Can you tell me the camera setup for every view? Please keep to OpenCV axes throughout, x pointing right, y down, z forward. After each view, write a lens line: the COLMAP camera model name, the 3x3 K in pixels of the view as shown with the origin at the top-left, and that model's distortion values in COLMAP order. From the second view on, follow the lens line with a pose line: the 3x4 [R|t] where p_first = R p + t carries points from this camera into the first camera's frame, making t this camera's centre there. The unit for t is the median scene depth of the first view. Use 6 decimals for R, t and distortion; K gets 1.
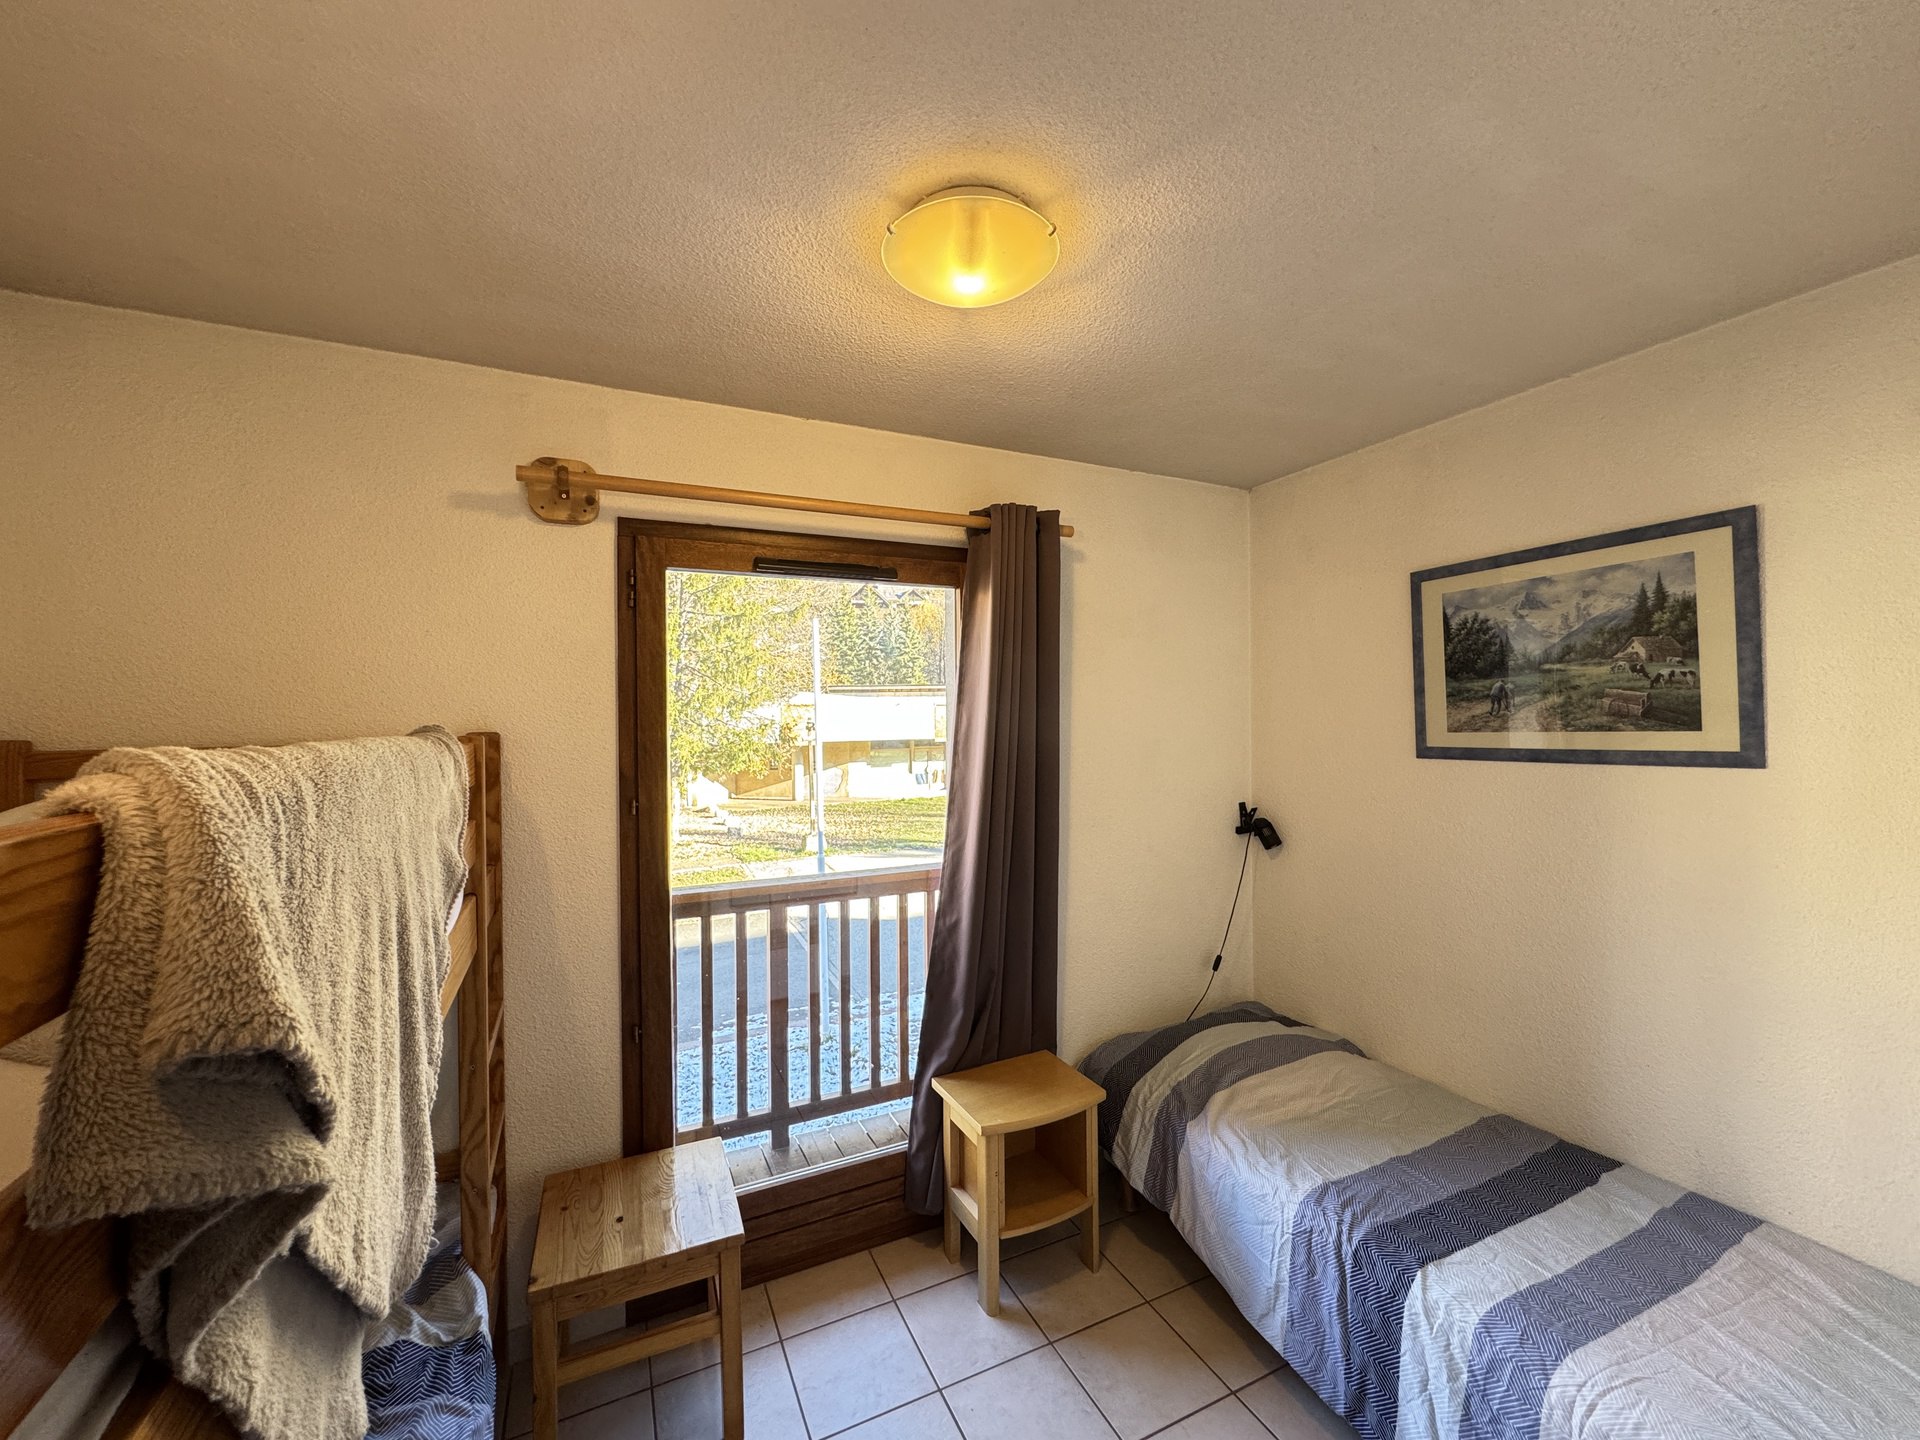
lens RADIAL K [[764.6, 0, 960.5], [0, 764.6, 714.1], [0, 0, 1]] dist [-0.000889, -0.000108]
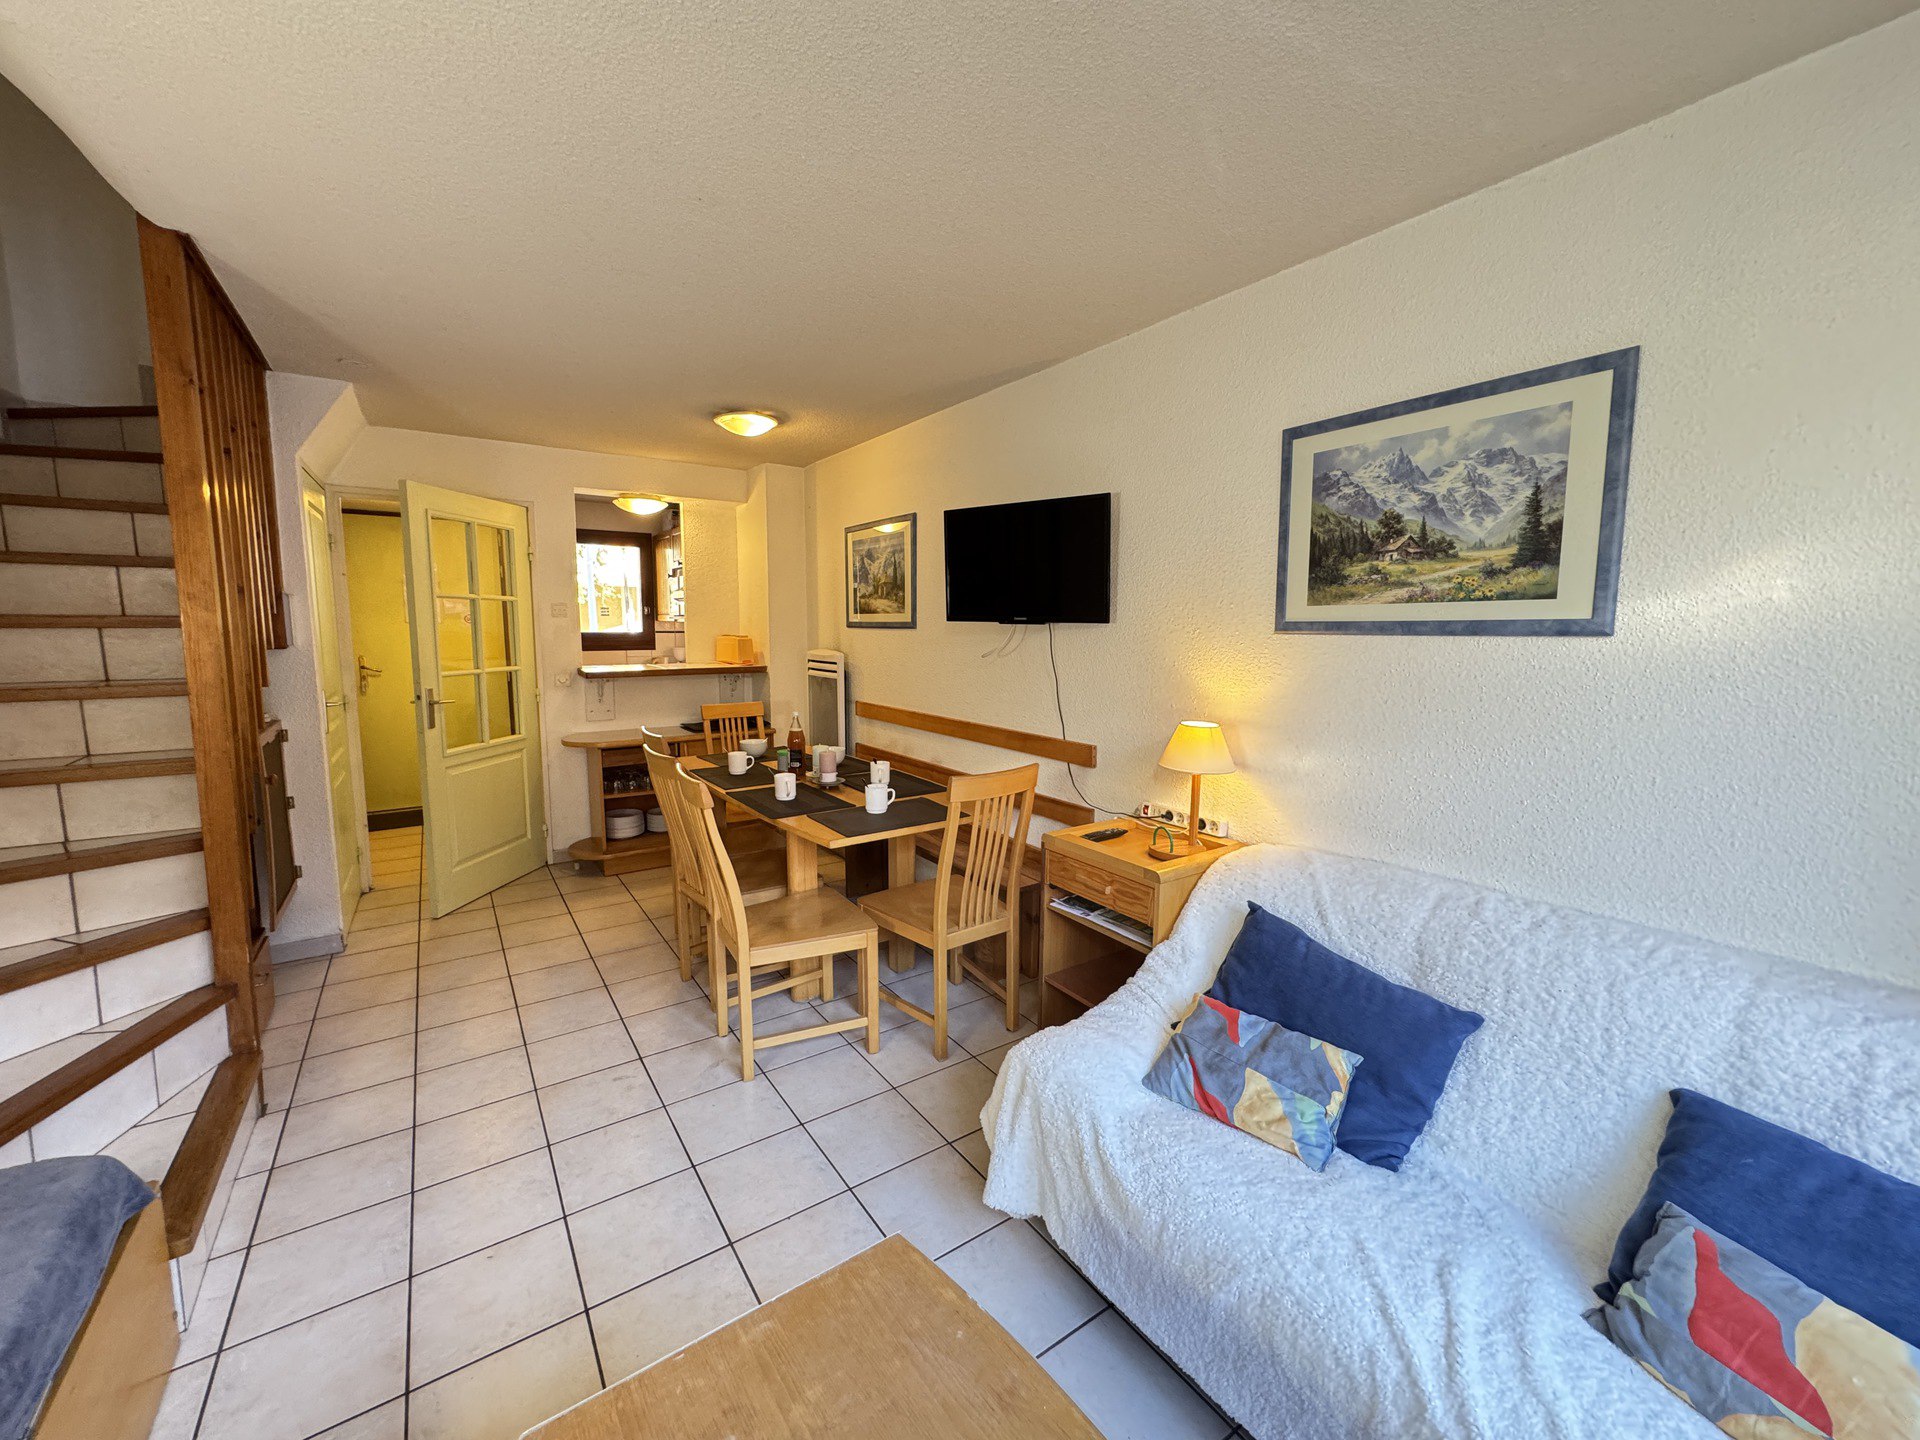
lens RADIAL K [[764.6, 0, 960.5], [0, 764.6, 714.1], [0, 0, 1]] dist [-0.000889, -0.000108]
pose [[0.989338, 0.000819, 0.145636, 0.081993], [-0.019091, 0.992084, 0.124114, 0.049775], [-0.144381, -0.125571, 0.981522, 0.127418]]
